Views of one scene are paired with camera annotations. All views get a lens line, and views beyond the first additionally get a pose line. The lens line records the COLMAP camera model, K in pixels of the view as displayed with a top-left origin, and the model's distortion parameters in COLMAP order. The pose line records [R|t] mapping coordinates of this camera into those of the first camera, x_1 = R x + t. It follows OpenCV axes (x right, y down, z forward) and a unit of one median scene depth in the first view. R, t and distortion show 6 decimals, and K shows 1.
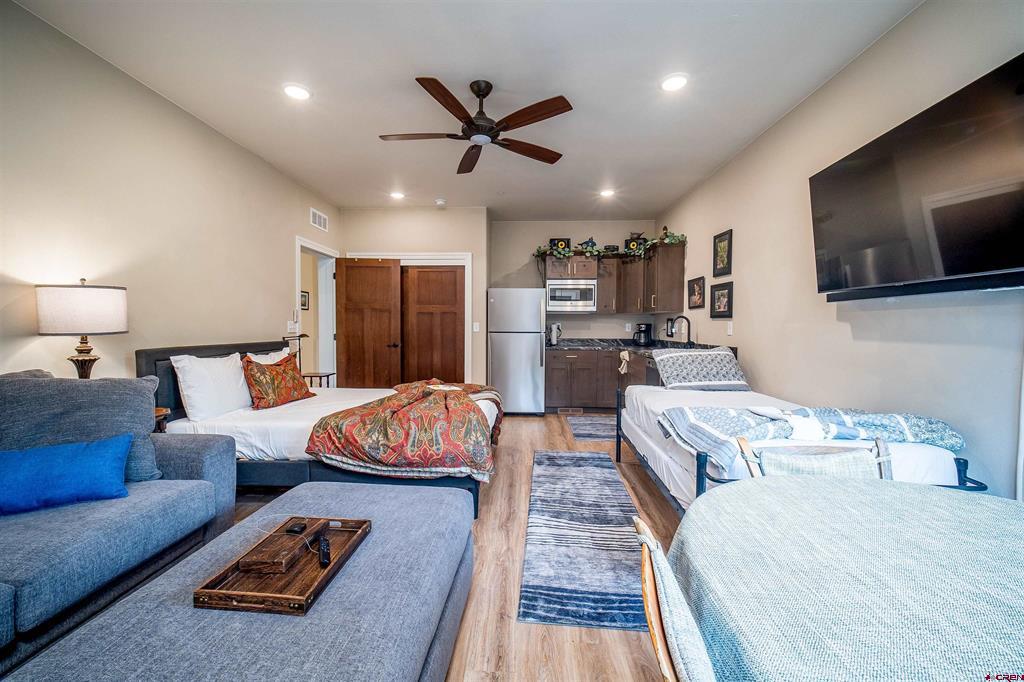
lens RADIAL K [[414.6, 0, 513.7], [0, 414.6, 333.4], [0, 0, 1]] dist [-0.001492, -0.000177]
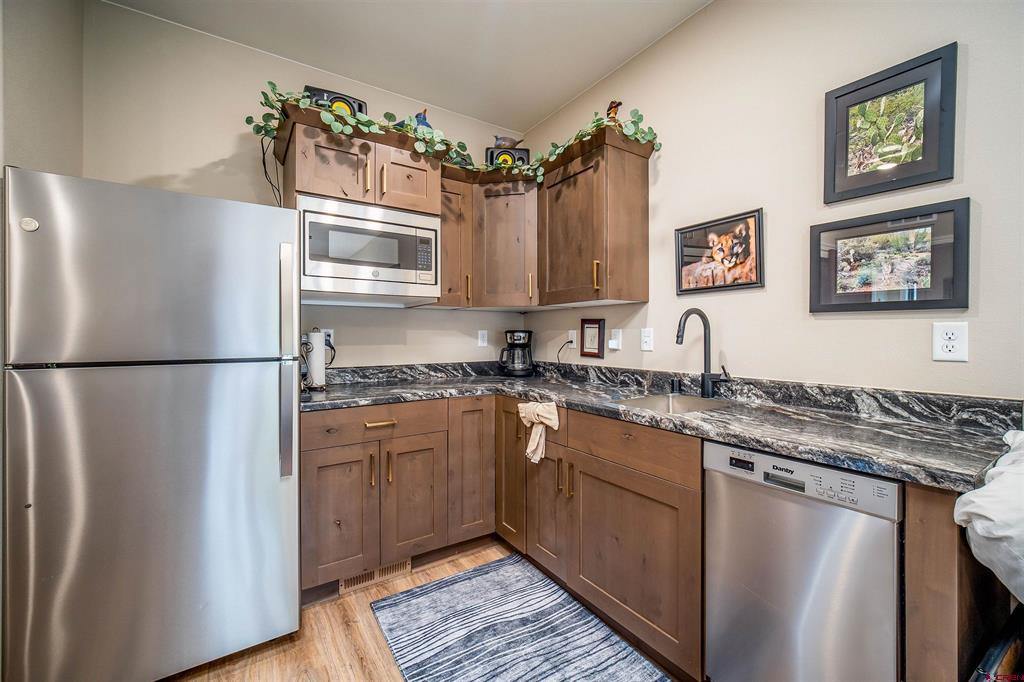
lens RADIAL K [[414.6, 0, 513.7], [0, 414.6, 333.4], [0, 0, 1]] dist [-0.001492, -0.000177]
pose [[0.807984, -0.002856, 0.589197, 0.023860], [0.016010, 0.999725, -0.017108, -0.011677], [-0.588986, 0.023256, 0.807808, 0.638056]]
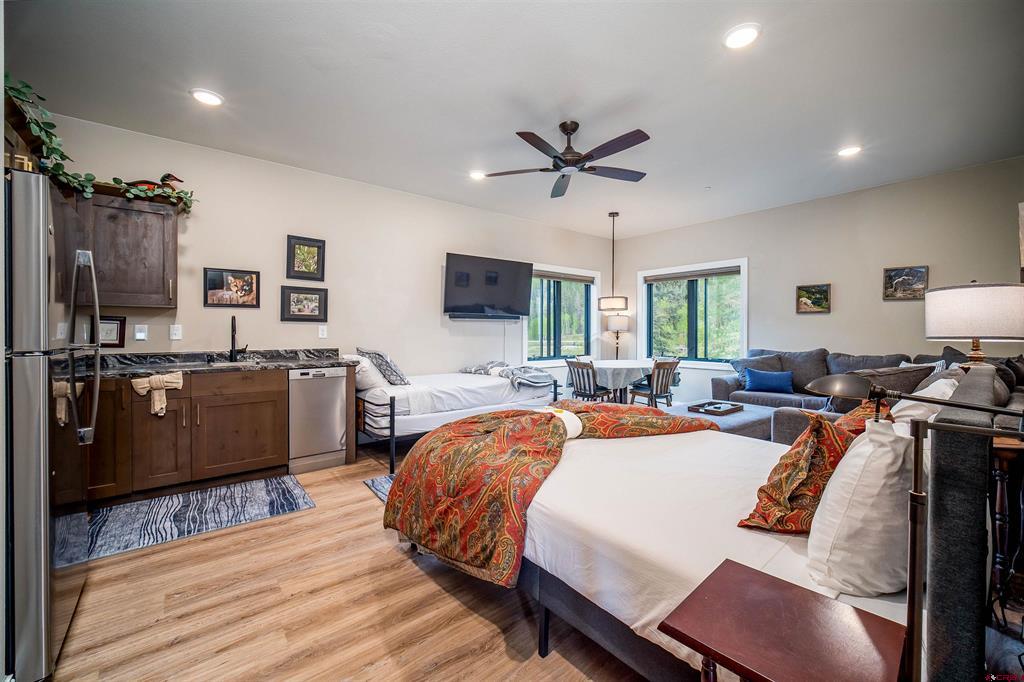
lens RADIAL K [[414.6, 0, 513.7], [0, 414.6, 333.4], [0, 0, 1]] dist [-0.001492, -0.000177]
pose [[-0.670097, -0.004478, 0.742260, -0.421520], [0.013469, 0.999744, 0.018191, -0.013602], [-0.742152, 0.022188, -0.669865, 0.923713]]
